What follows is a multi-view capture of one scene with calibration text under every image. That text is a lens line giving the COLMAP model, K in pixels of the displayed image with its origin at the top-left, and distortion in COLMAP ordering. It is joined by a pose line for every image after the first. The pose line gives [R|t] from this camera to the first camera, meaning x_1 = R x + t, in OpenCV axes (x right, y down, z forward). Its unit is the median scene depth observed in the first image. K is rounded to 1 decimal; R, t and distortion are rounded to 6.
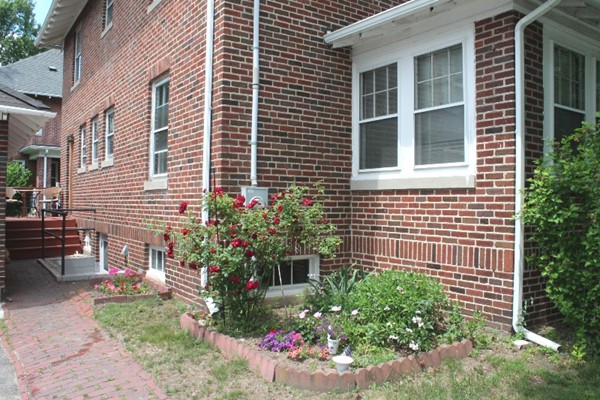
lens RADIAL K [[501.4, 0, 299.7], [0, 501.4, 201.9], [0, 0, 1]] dist [-0.127517, 0.013714]
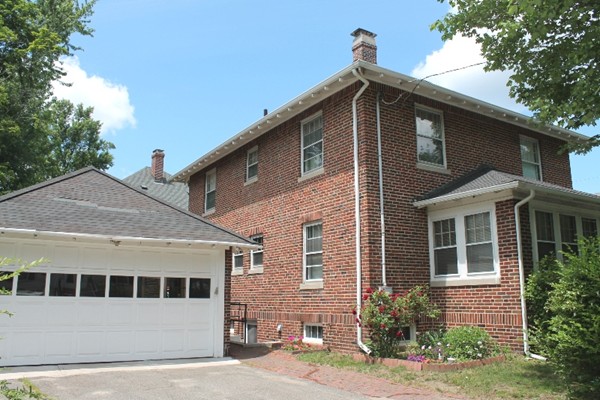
lens RADIAL K [[512.3, 0, 301.0], [0, 512.3, 199.2], [0, 0, 1]] dist [-0.131282, 0.039268]
pose [[0.999495, -0.020119, -0.024606, -0.360089], [0.015011, 0.981177, -0.192529, 0.011461], [0.028016, 0.192062, 0.980983, -0.982487]]
